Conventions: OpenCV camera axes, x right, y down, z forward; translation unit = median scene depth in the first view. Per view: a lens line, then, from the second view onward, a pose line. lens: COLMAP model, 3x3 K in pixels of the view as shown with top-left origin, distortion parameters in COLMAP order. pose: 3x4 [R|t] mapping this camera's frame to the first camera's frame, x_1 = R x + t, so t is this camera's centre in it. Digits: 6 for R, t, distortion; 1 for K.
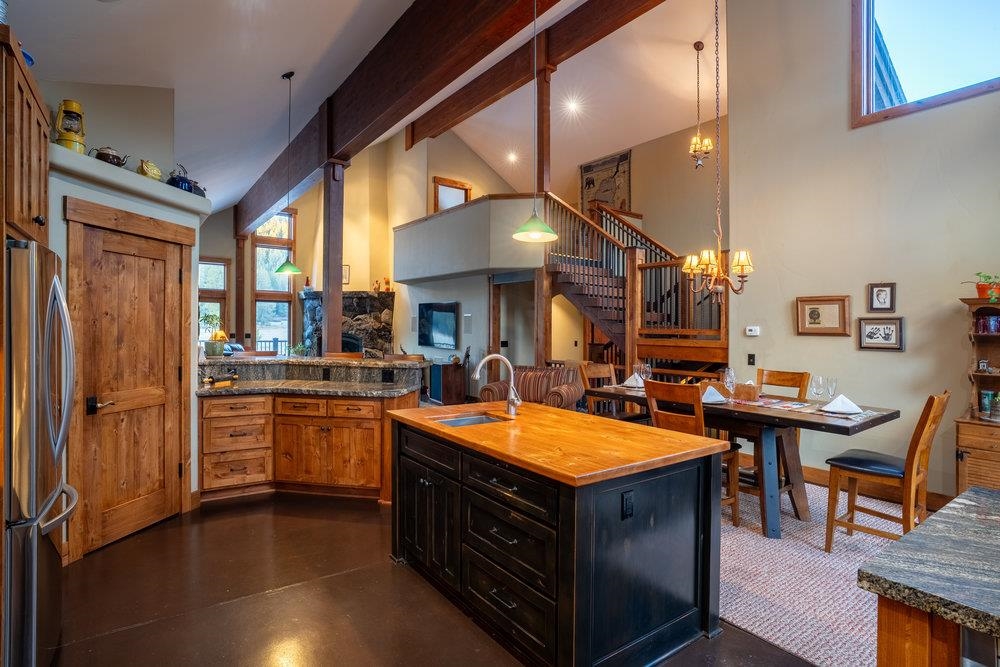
lens RADIAL K [[504.2, 0, 494.3], [0, 504.2, 330.4], [0, 0, 1]] dist [-0.006791, 0.001684]
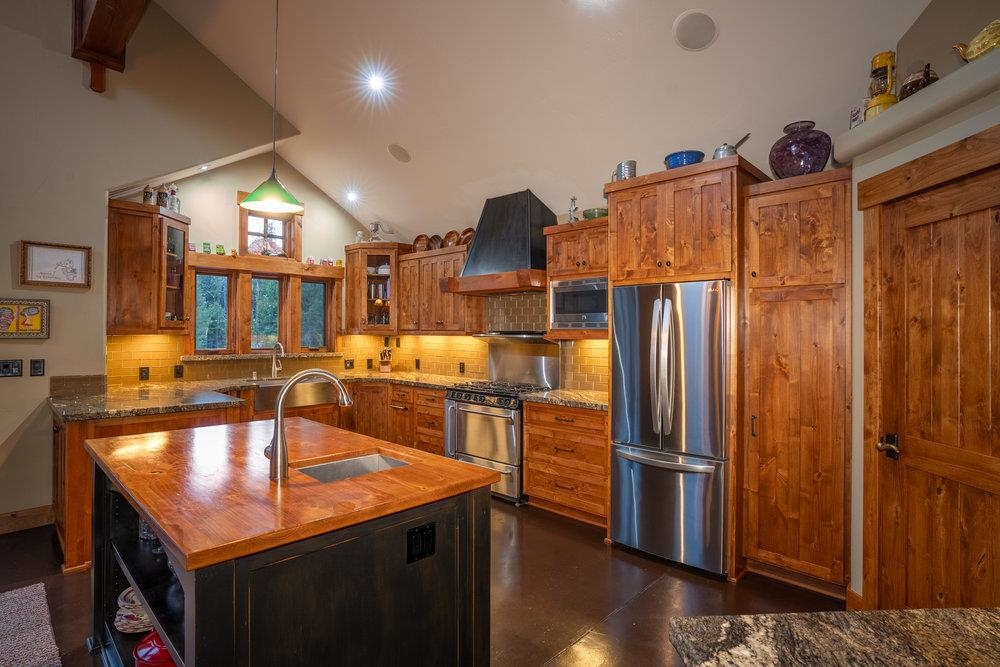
lens RADIAL K [[504.2, 0, 494.3], [0, 504.2, 330.4], [0, 0, 1]] dist [-0.006791, 0.001684]
pose [[-0.985337, -0.019949, -0.169448, -0.095713], [-0.019253, 0.999798, -0.005747, -0.003393], [0.169529, -0.002400, -0.985522, 1.524573]]
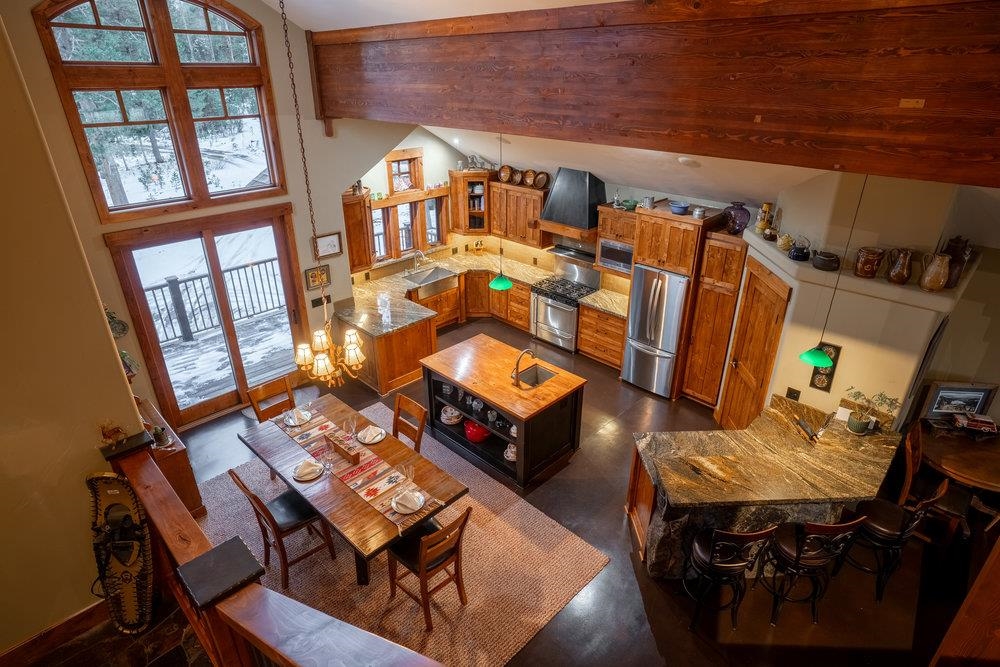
lens RADIAL K [[529.5, 0, 505.3], [0, 529.5, 332.0], [0, 0, 1]] dist [0.001691, 0.000220]
pose [[-0.985425, 0.063295, -0.157899, 0.333396], [-0.012756, 0.898095, 0.439617, -0.766945], [0.169634, 0.435223, -0.884197, 2.408708]]
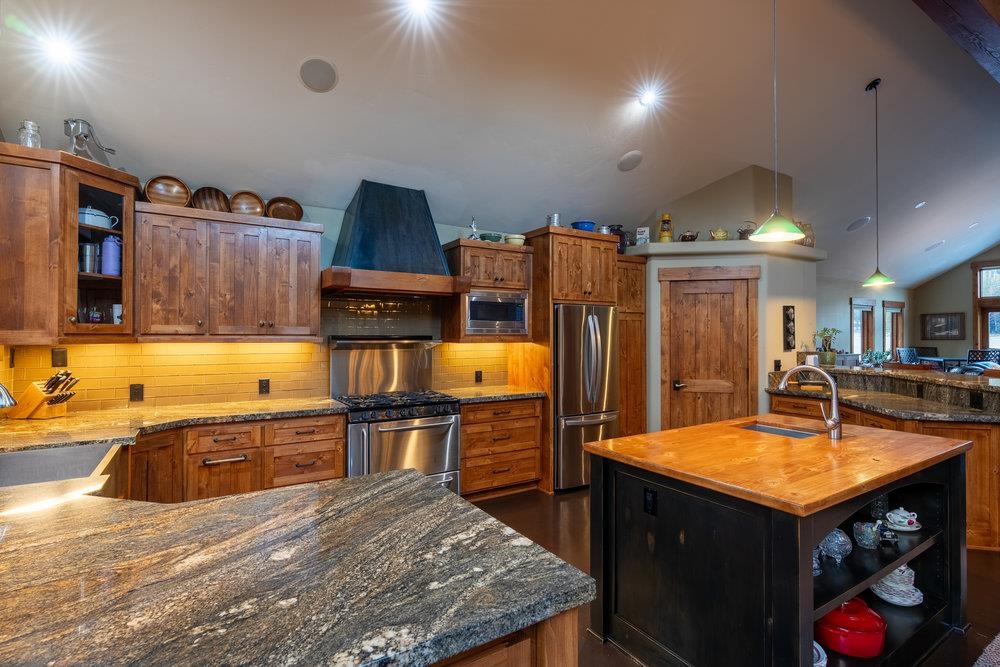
lens RADIAL K [[481.8, 0, 502.5], [0, 481.8, 338.9], [0, 0, 1]] dist [-0.014859, 0.000235]
pose [[-0.076532, -0.010589, -0.997011, 0.834796], [-0.002840, 0.999942, -0.010402, 0.009102], [0.997063, 0.002035, -0.076558, 0.498012]]
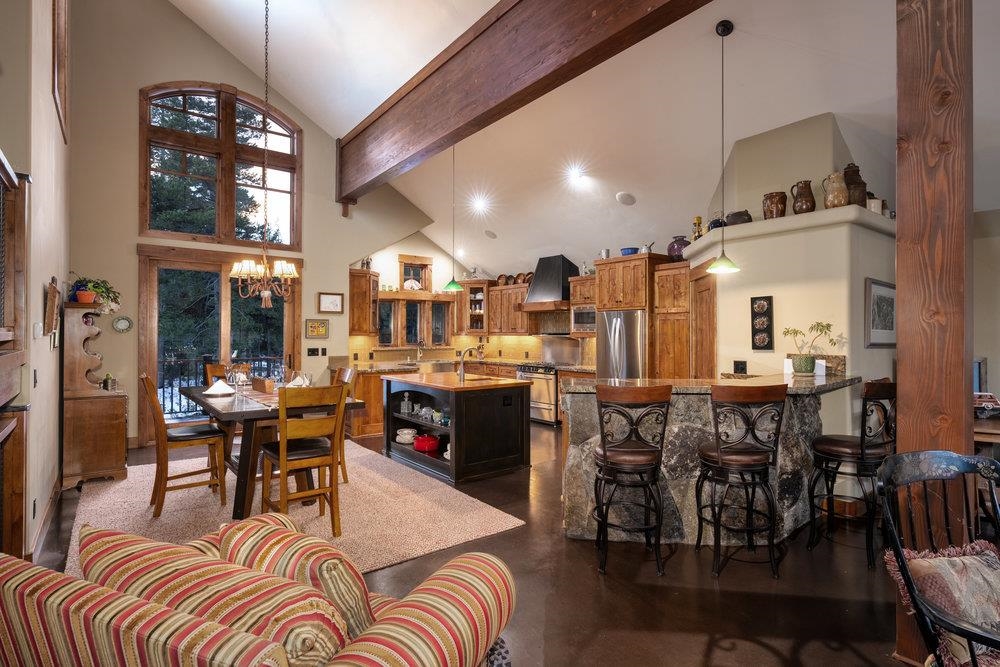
lens RADIAL K [[478.5, 0, 508.0], [0, 478.5, 346.2], [0, 0, 1]] dist [0.000124, 0.000231]
pose [[-0.998667, -0.012449, -0.050093, -0.036921], [-0.013923, 0.999477, 0.029183, -0.011786], [0.049703, 0.029842, -0.998318, 2.526735]]
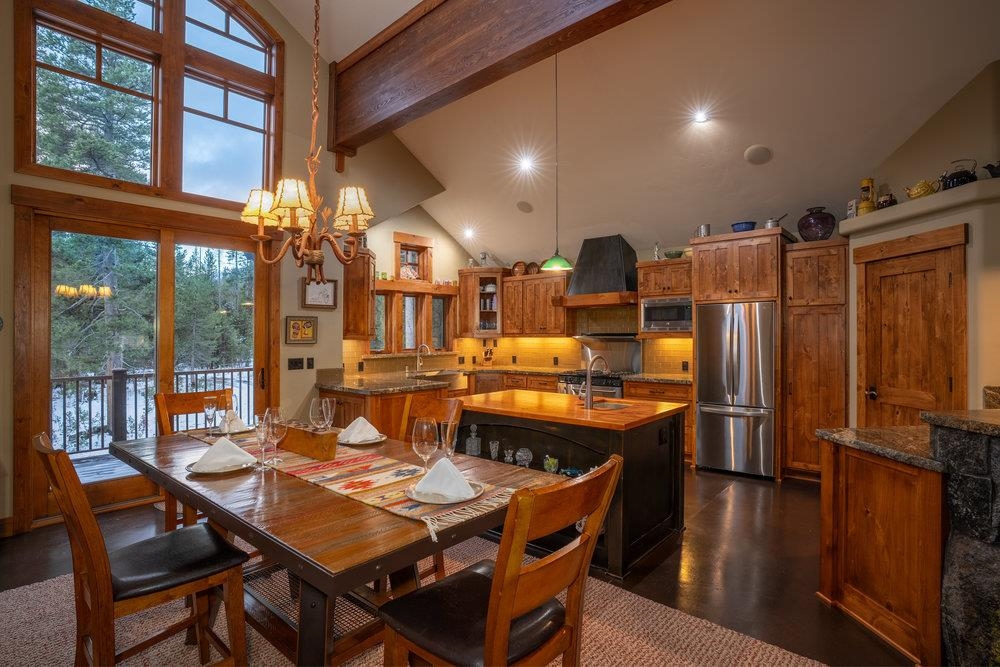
lens RADIAL K [[481.8, 0, 502.5], [0, 481.8, 338.9], [0, 0, 1]] dist [-0.014859, 0.000235]
pose [[-0.975840, -0.002873, -0.218466, 0.437538], [-0.004869, 0.999951, 0.008599, -0.003465], [0.218431, 0.009456, -0.975807, 1.920310]]
